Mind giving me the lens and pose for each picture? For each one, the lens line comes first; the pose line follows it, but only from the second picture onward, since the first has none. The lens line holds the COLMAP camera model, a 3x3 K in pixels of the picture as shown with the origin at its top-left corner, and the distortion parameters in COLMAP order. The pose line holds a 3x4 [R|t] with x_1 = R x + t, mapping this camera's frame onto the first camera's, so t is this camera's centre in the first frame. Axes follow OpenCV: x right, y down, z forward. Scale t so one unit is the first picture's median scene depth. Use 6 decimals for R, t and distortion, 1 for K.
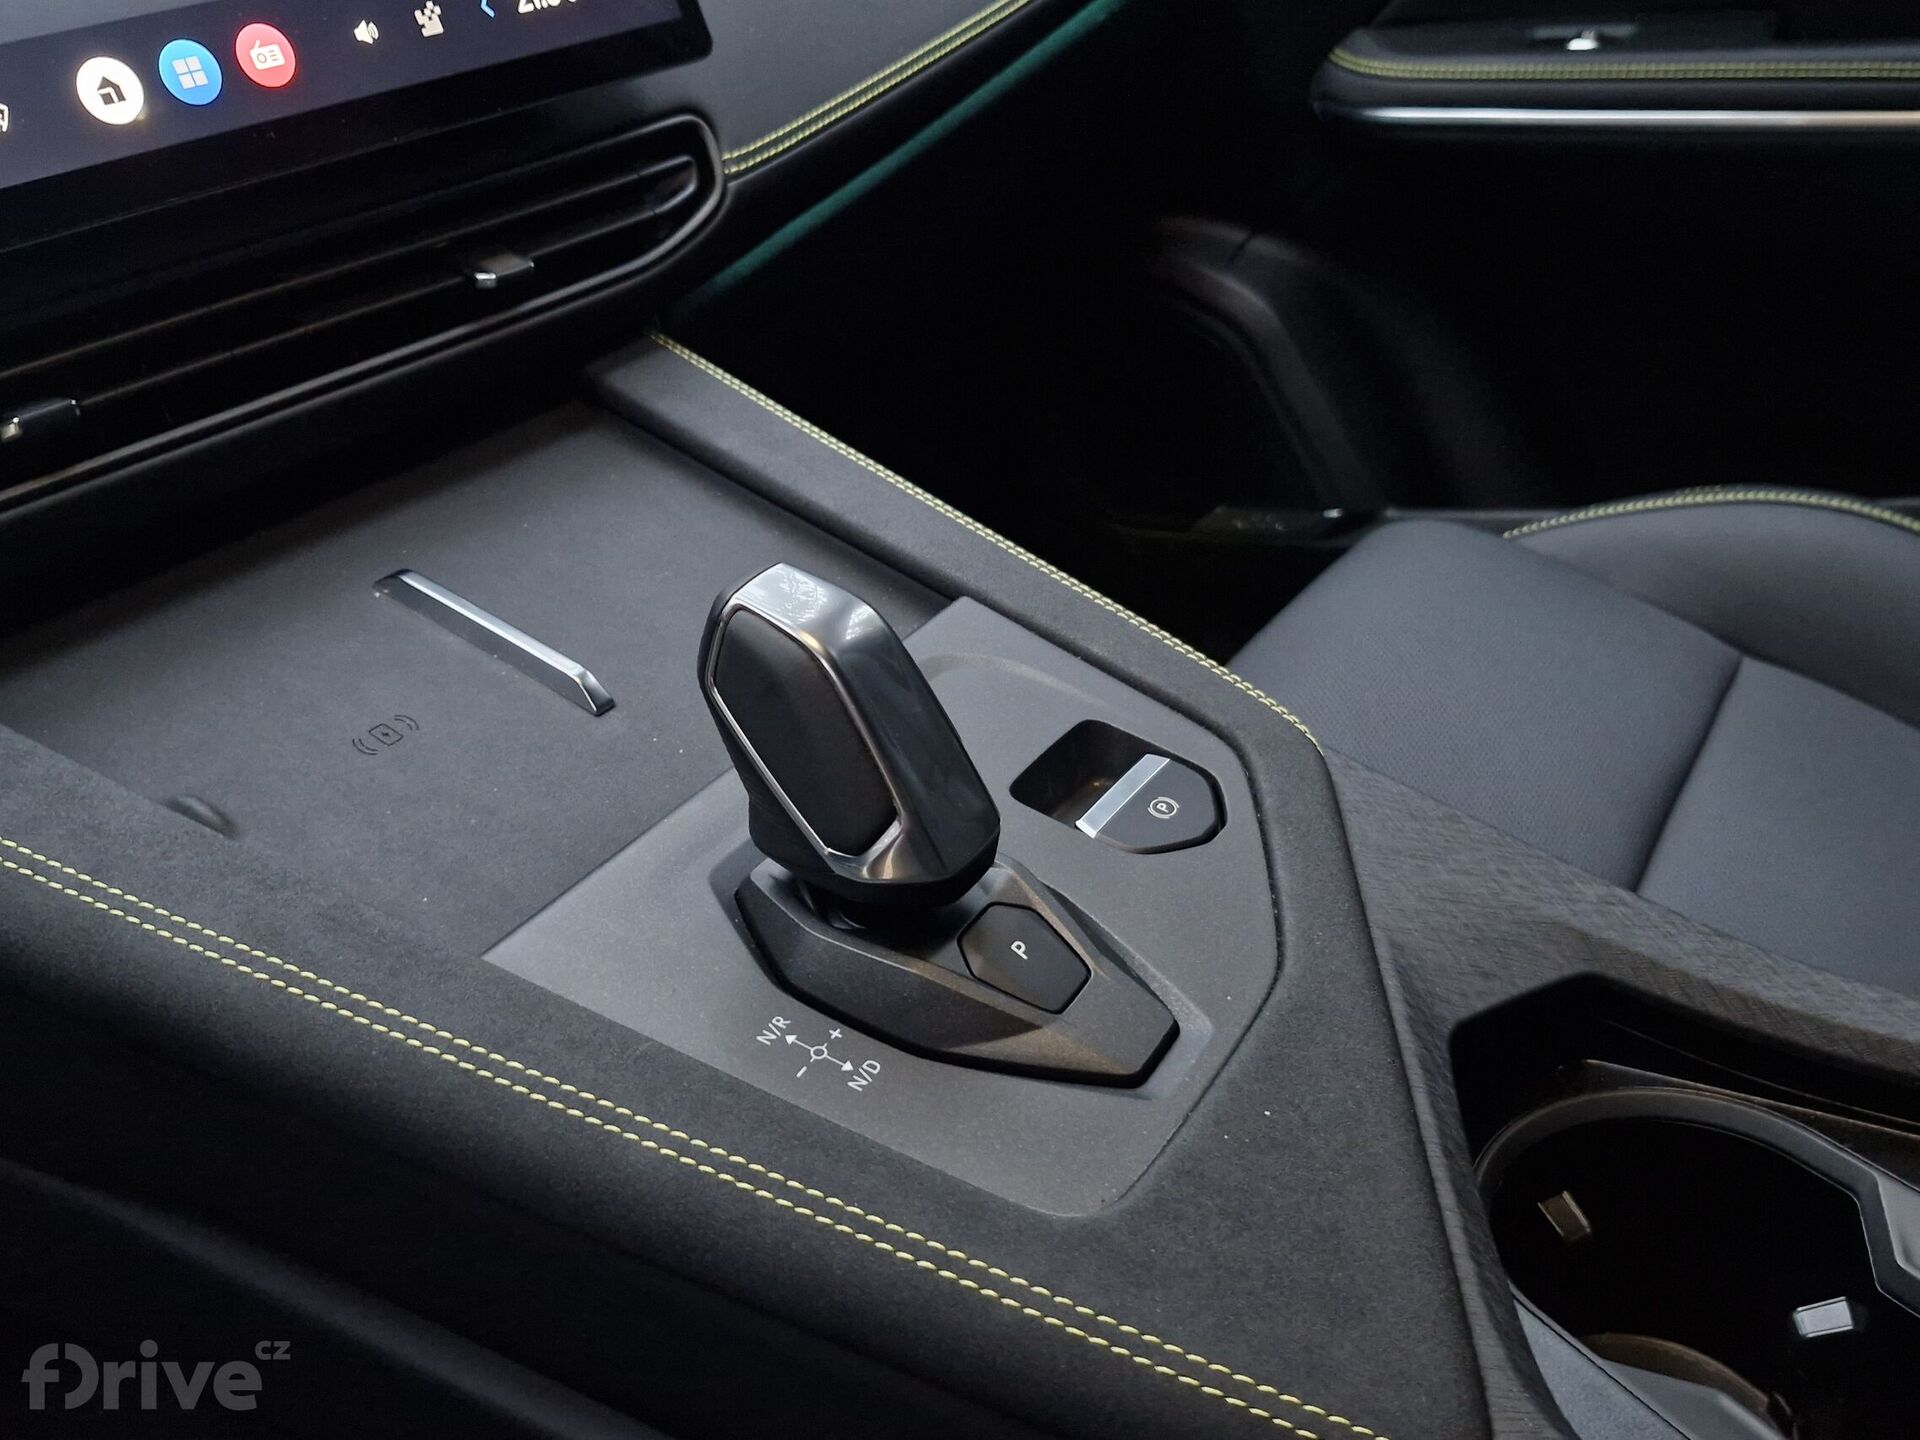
lens RADIAL K [[1828.8, 0, 966.8], [0, 1828.8, 686.4], [0, 0, 1]] dist [0.155835, -0.236503]
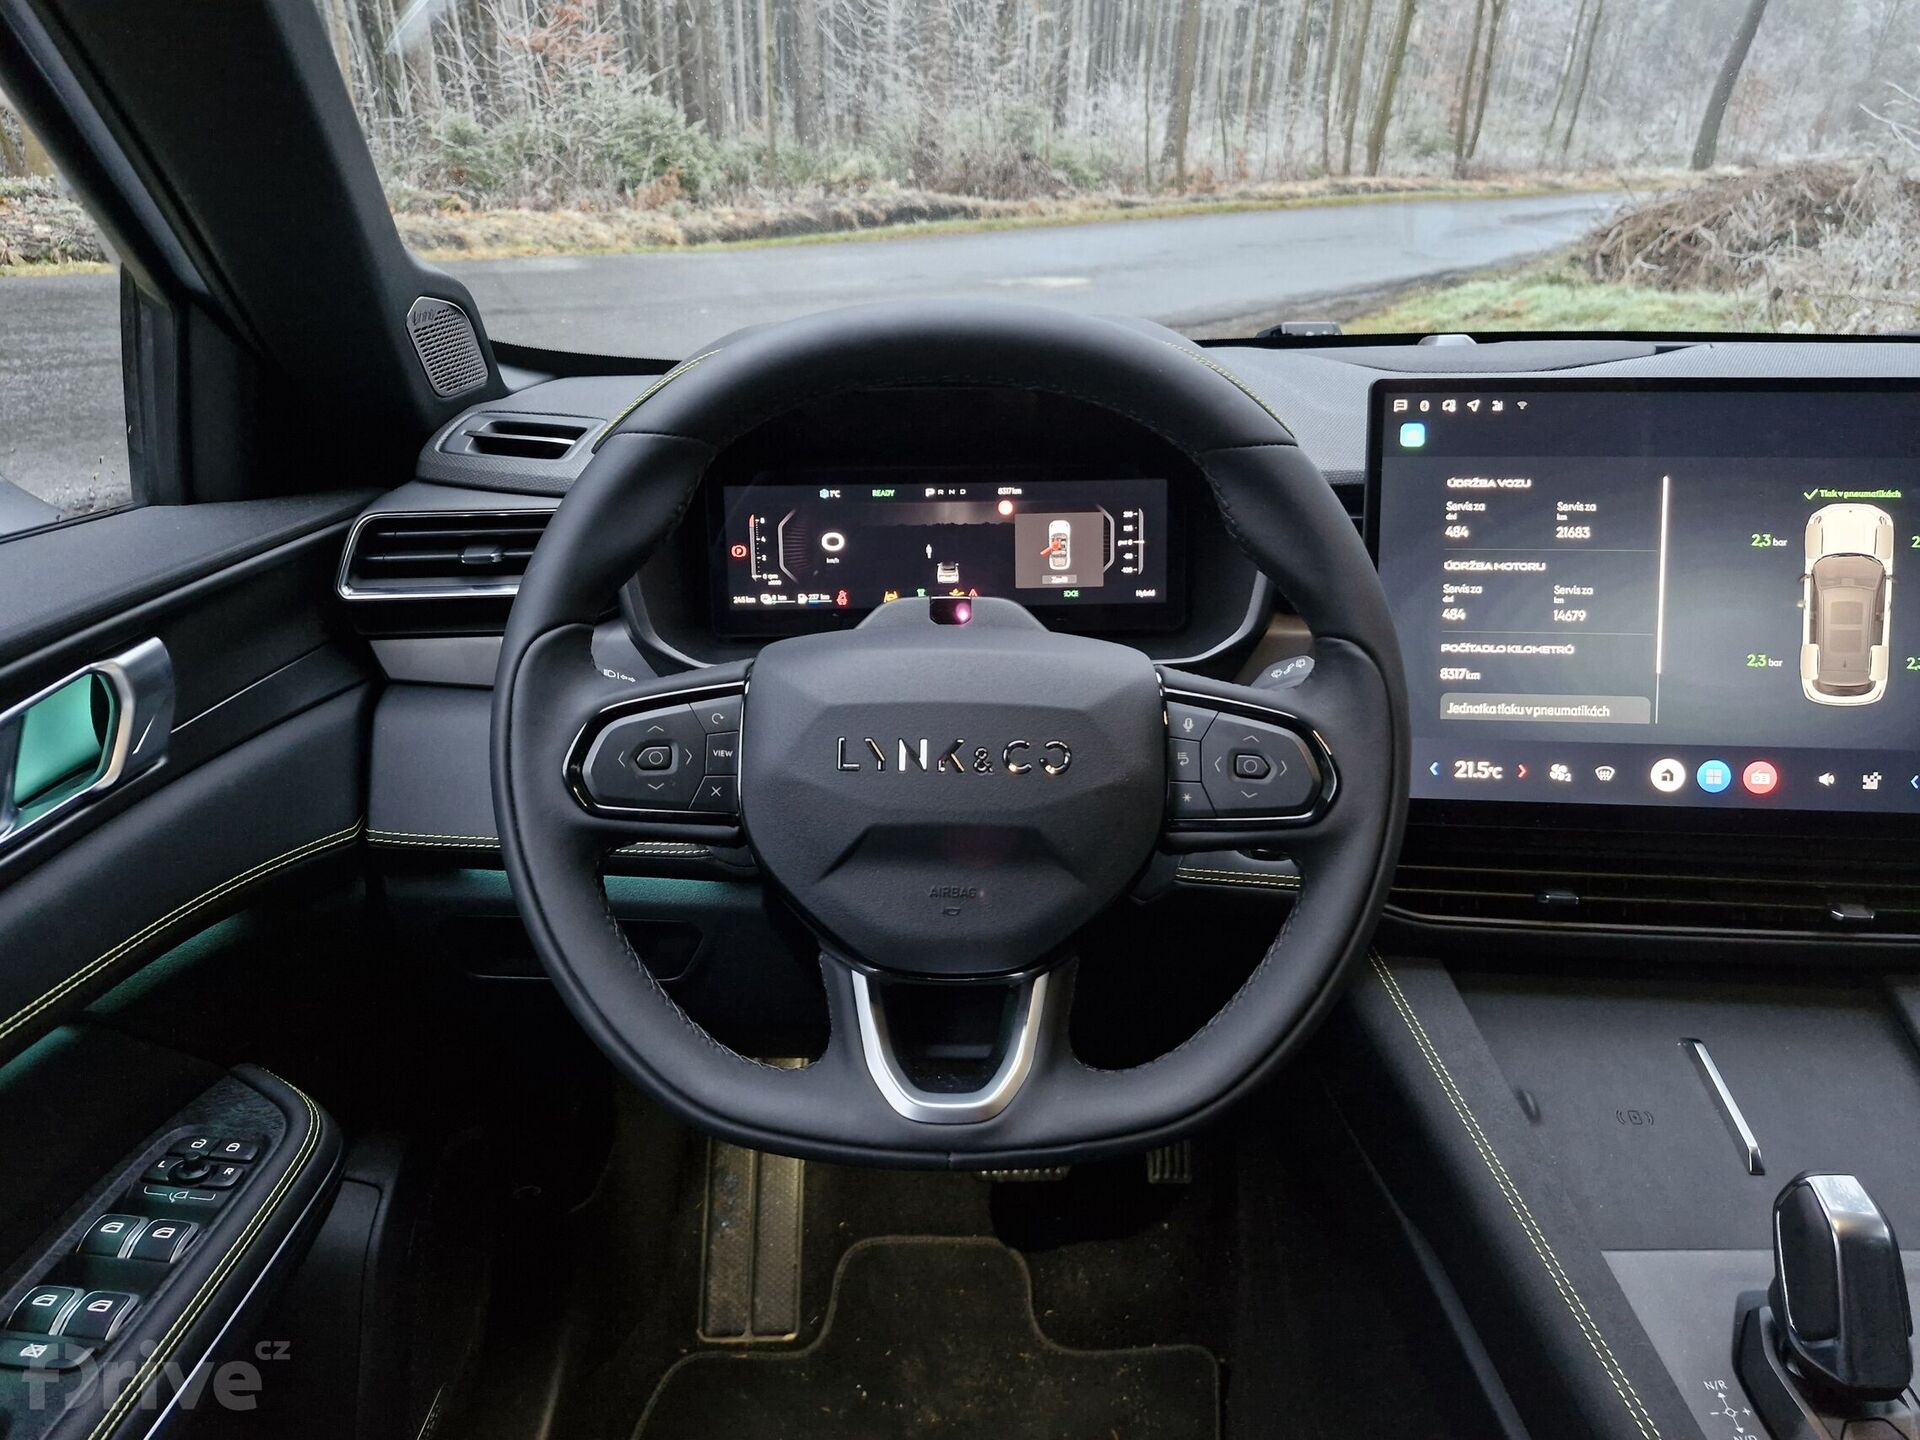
lens RADIAL K [[1328.1, 0, 964.4], [0, 1328.1, 742.3], [0, 0, 1]] dist [0.071357, -0.084426]
pose [[0.532023, 0.364024, -0.764485, 0.244408], [-0.435728, 0.891849, 0.121438, -0.189568], [0.726011, 0.268500, 0.633100, -0.496970]]
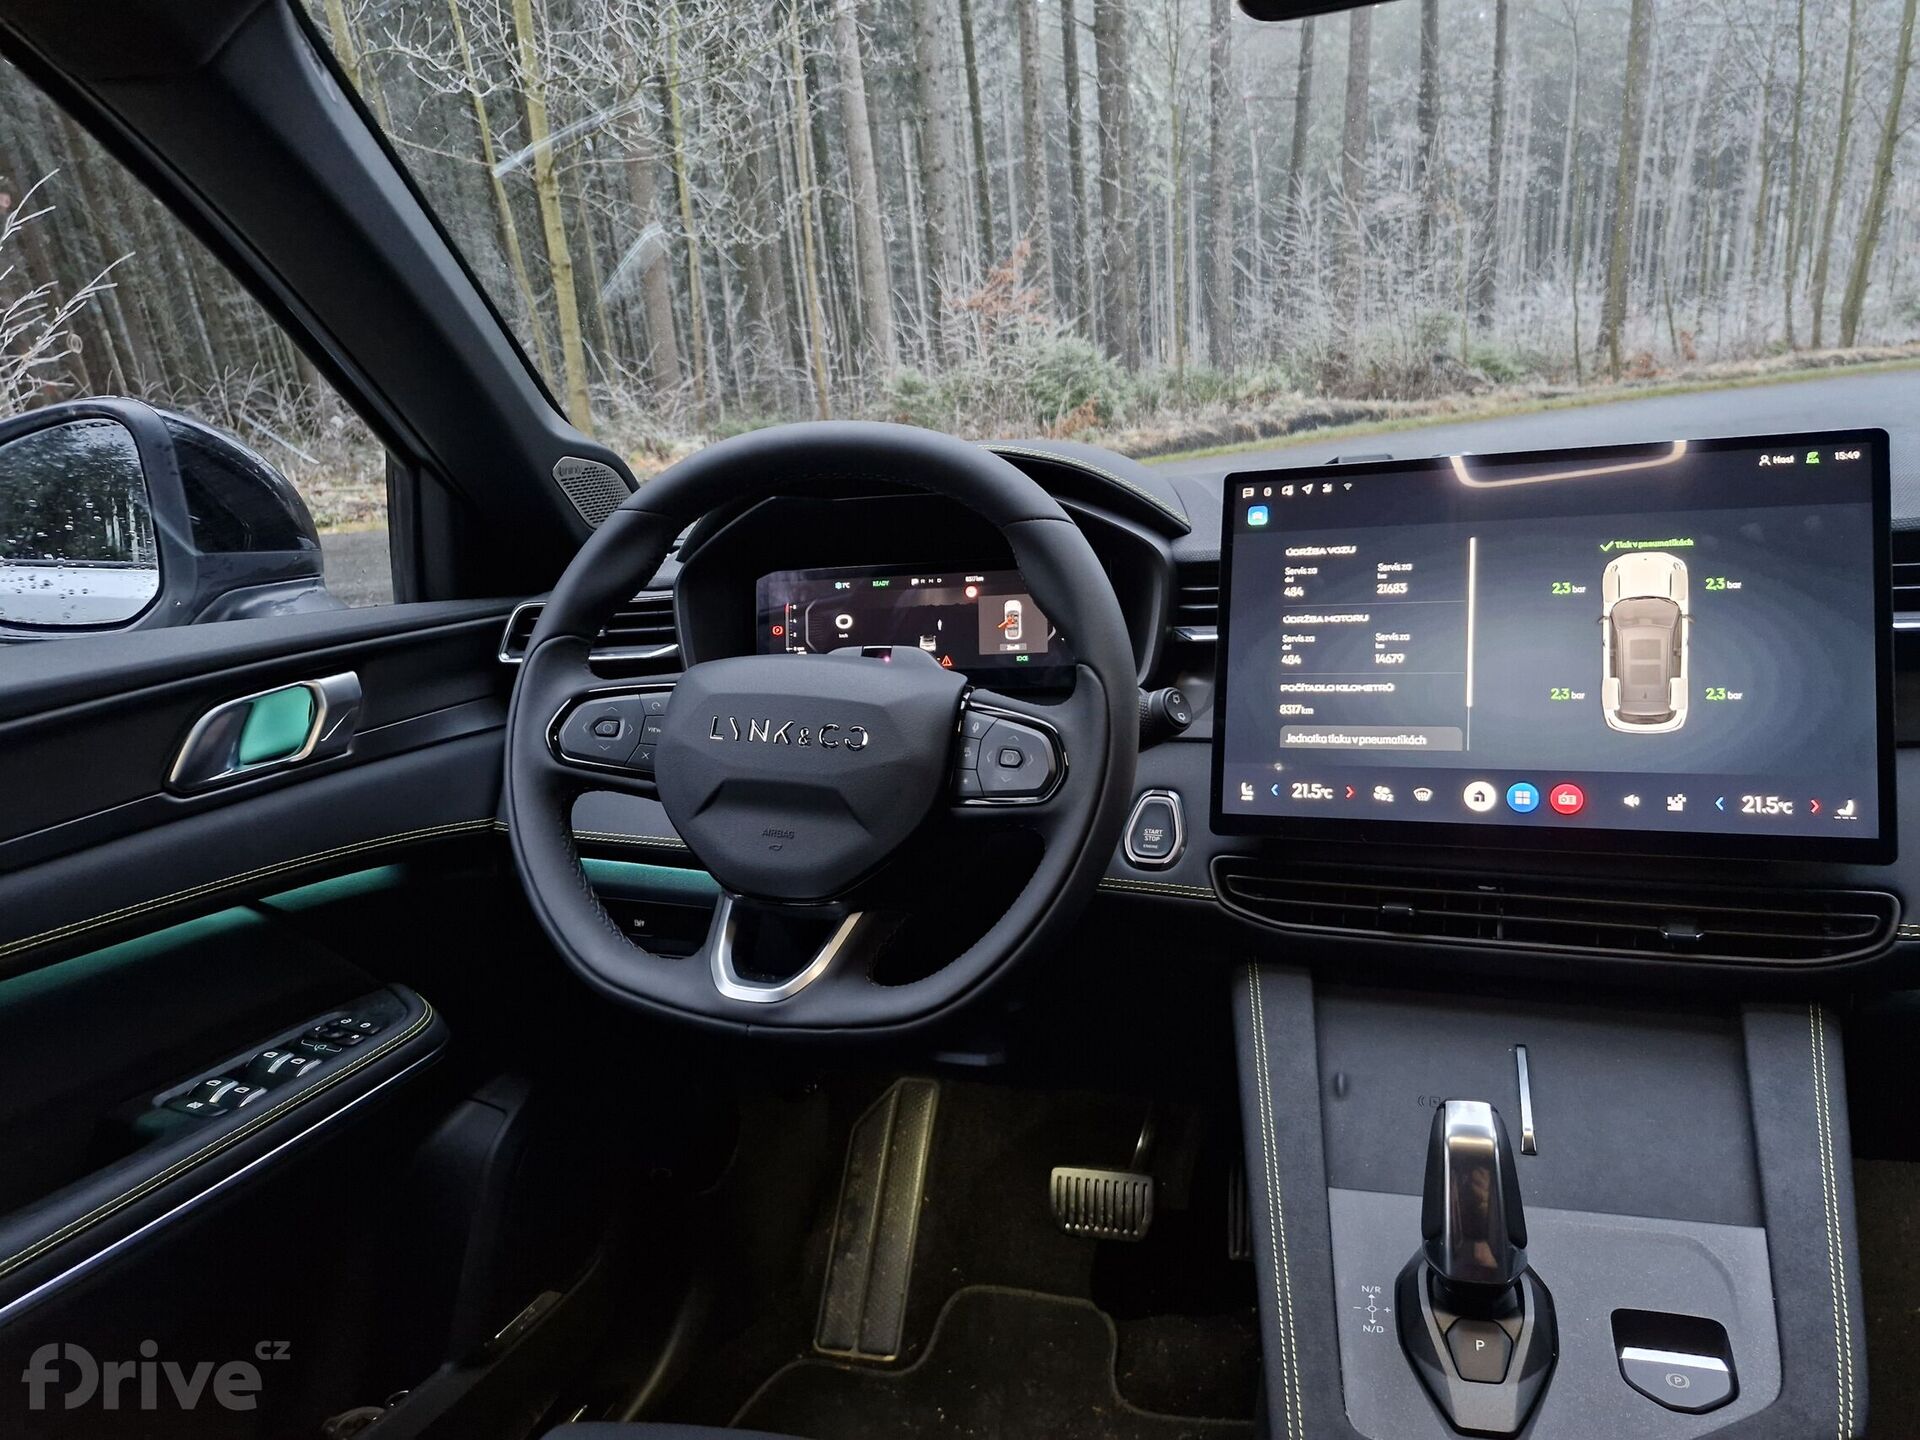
lens RADIAL K [[1318.3, 0, 961.6], [0, 1318.3, 733.4], [0, 0, 1]] dist [0.113486, -0.139274]
pose [[0.260412, 0.243064, -0.934401, 0.879297], [-0.423261, 0.898579, 0.115785, -0.302586], [0.867777, 0.365343, 0.336880, -0.132899]]
